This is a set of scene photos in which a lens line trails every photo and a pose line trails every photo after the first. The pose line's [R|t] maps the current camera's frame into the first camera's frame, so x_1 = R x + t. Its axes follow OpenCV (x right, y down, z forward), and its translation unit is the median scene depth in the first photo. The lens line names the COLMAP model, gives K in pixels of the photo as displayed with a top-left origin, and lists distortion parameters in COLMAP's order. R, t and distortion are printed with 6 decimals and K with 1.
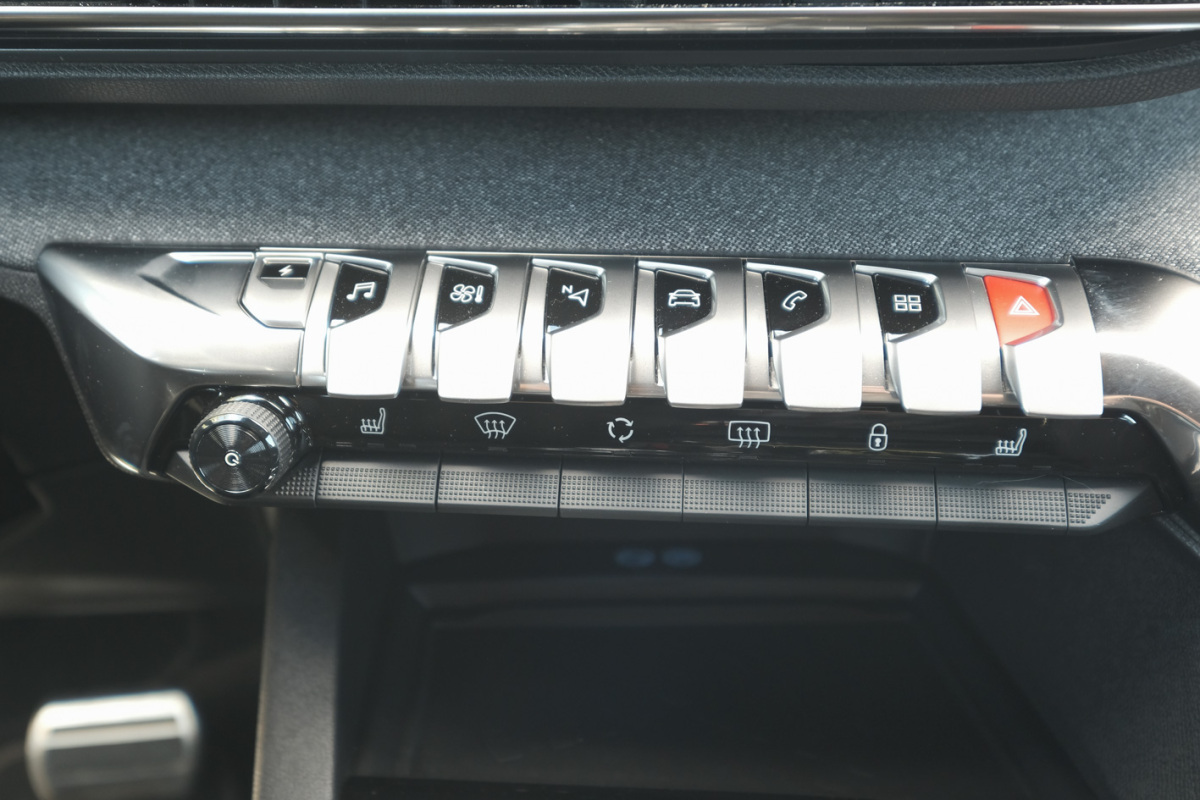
lens RADIAL K [[1222.7, 0, 600.0], [0, 1222.7, 400.0], [0, 0, 1]] dist [0.008897, 0.011393]
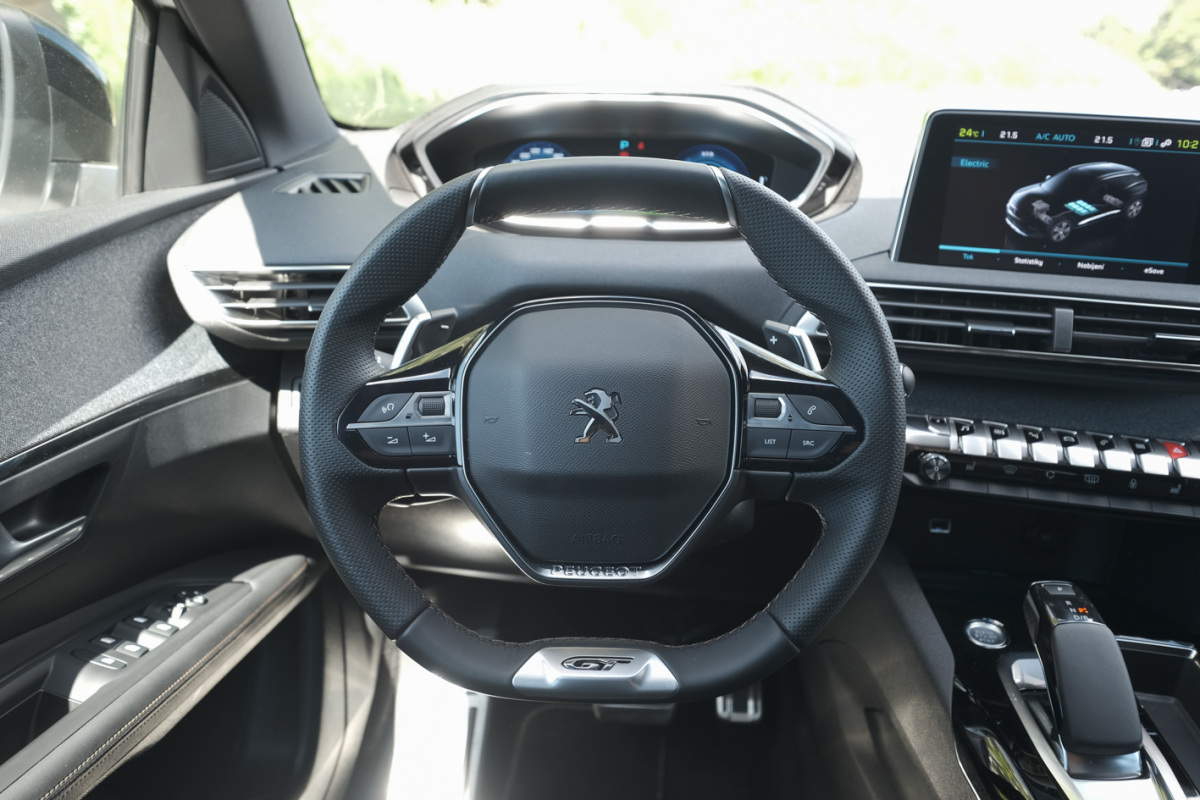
lens RADIAL K [[952.2, 0, 594.3], [0, 952.2, 391.6], [0, 0, 1]] dist [0.005083, -0.001863]
pose [[0.989071, 0.093654, -0.113872, -0.924234], [-0.120540, 0.958391, -0.258761, 0.620457], [0.084900, 0.269659, 0.959206, -1.636245]]
